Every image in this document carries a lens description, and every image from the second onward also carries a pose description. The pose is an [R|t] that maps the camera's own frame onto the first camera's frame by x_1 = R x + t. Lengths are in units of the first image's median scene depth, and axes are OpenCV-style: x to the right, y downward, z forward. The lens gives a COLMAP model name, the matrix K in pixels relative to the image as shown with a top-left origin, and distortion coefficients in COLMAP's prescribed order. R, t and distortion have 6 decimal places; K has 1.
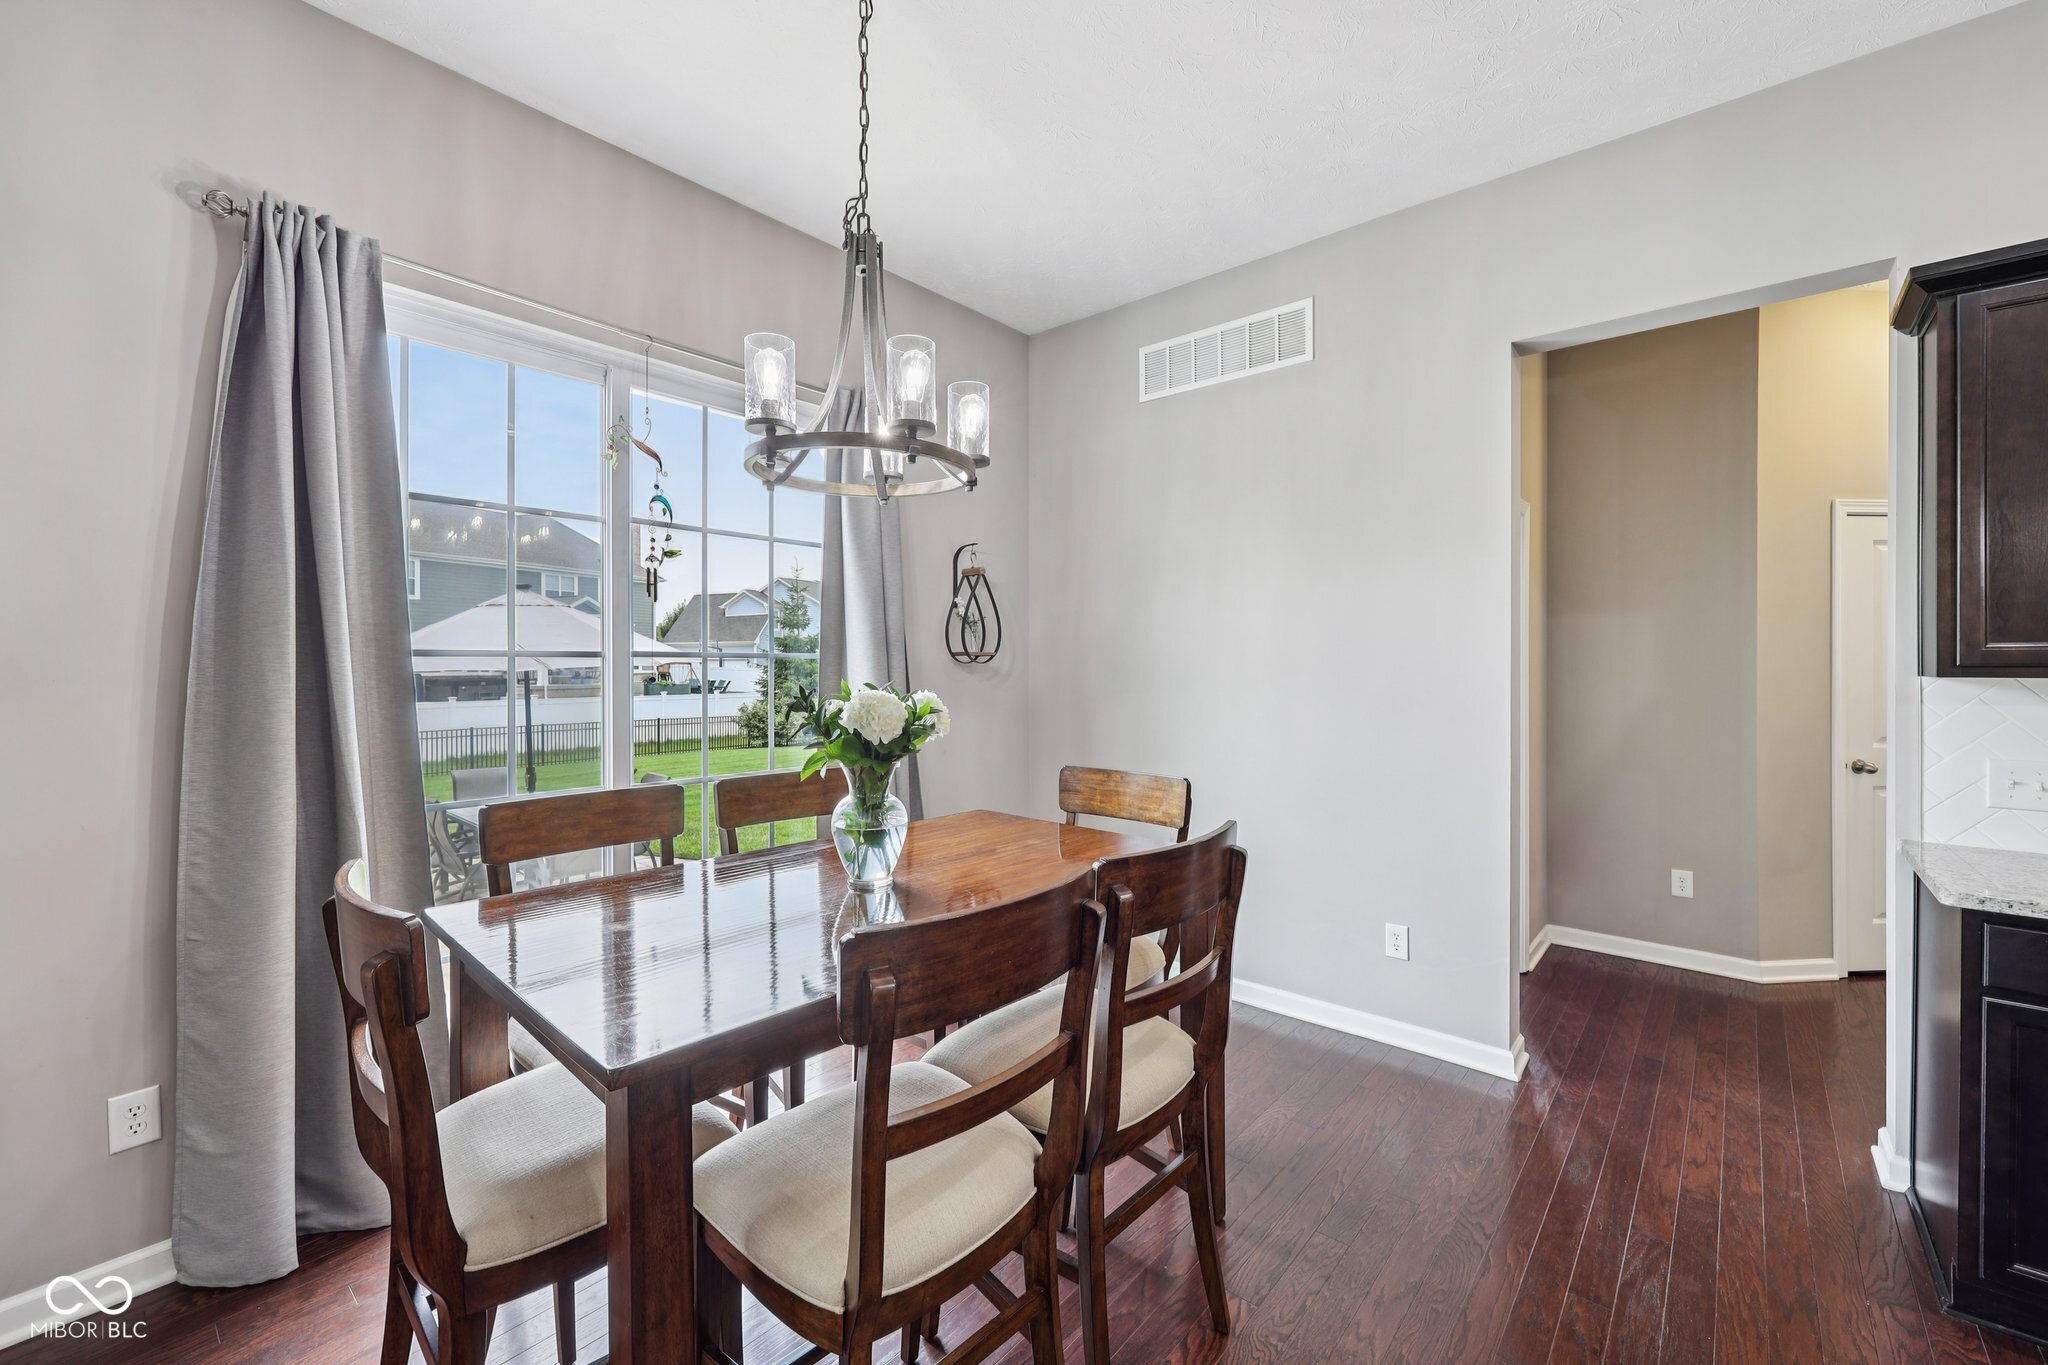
lens RADIAL K [[820.6, 0, 1021.1], [0, 820.6, 675.5], [0, 0, 1]] dist [0.000977, 0.000082]
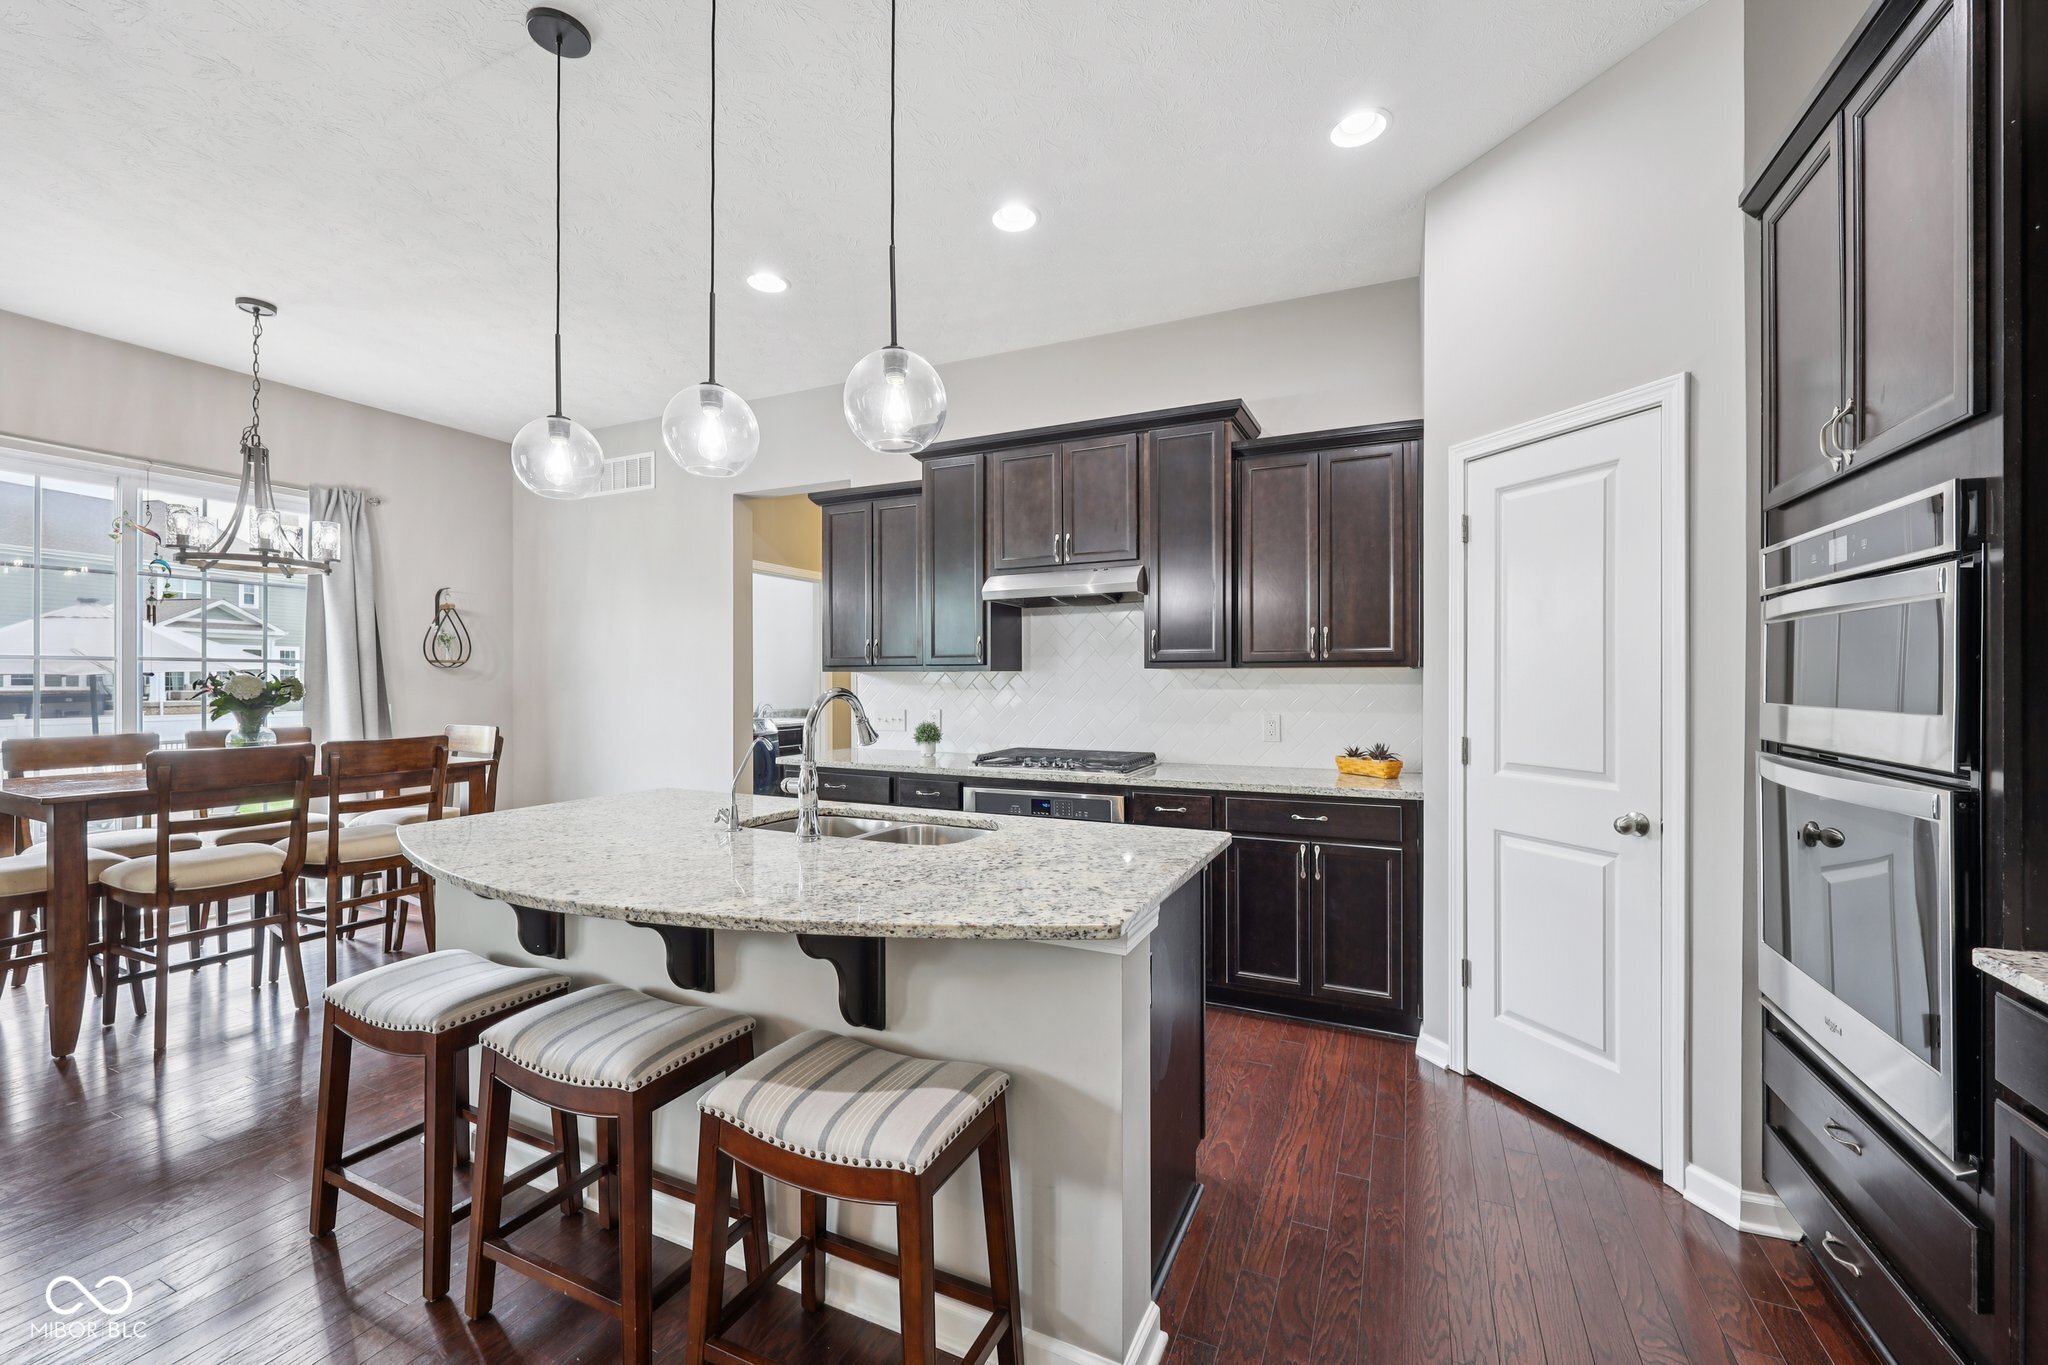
lens RADIAL K [[820.6, 0, 1021.1], [0, 820.6, 675.5], [0, 0, 1]] dist [0.000977, 0.000082]
pose [[0.963166, 0.001906, 0.268900, 0.612760], [0.003292, 0.999816, -0.018878, 0.034521], [-0.268886, 0.019068, 0.962983, -0.807943]]
